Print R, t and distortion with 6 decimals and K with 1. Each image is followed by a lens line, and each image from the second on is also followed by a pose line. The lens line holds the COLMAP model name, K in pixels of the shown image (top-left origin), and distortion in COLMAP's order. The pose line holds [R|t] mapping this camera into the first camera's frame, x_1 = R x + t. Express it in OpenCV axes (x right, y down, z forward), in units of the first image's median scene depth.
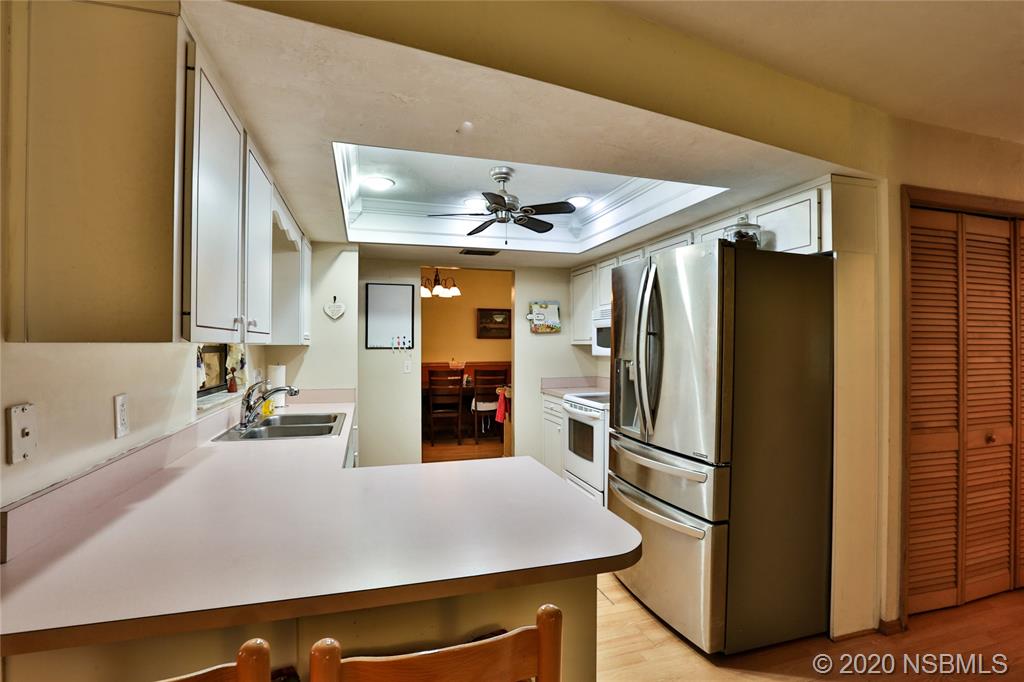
lens RADIAL K [[515.1, 0, 517.7], [0, 515.1, 344.7], [0, 0, 1]] dist [-0.066738, 0.026990]
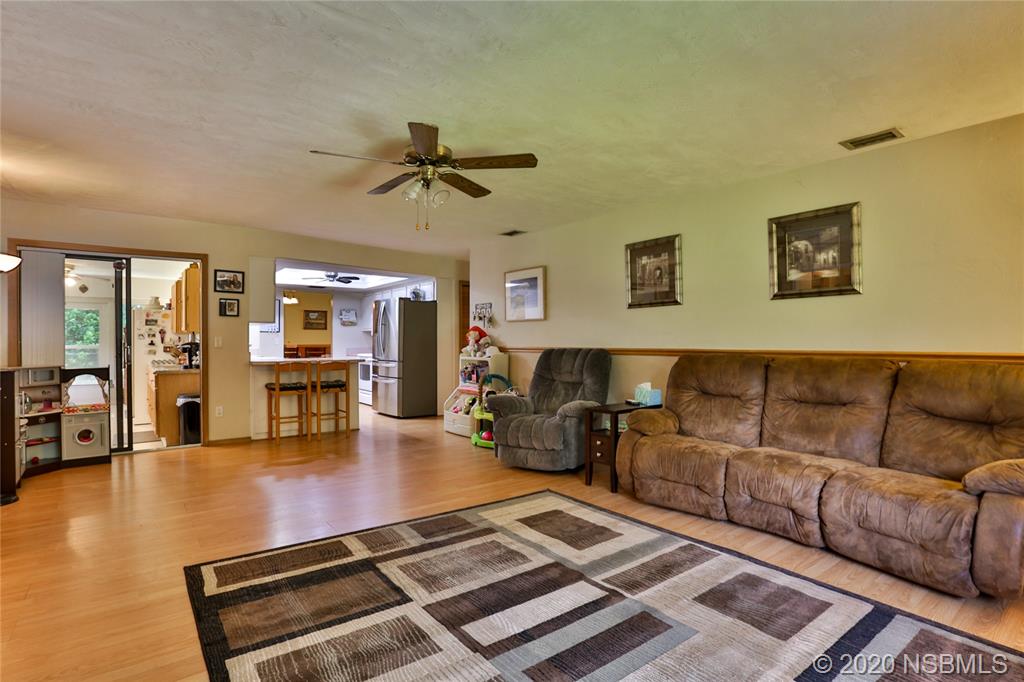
lens RADIAL K [[515.1, 0, 517.7], [0, 515.1, 344.7], [0, 0, 1]] dist [-0.066738, 0.026990]
pose [[0.934371, -0.002354, 0.356293, -0.043773], [0.000269, 0.999983, 0.005903, 0.043913], [-0.356301, -0.005420, 0.934356, -1.155485]]
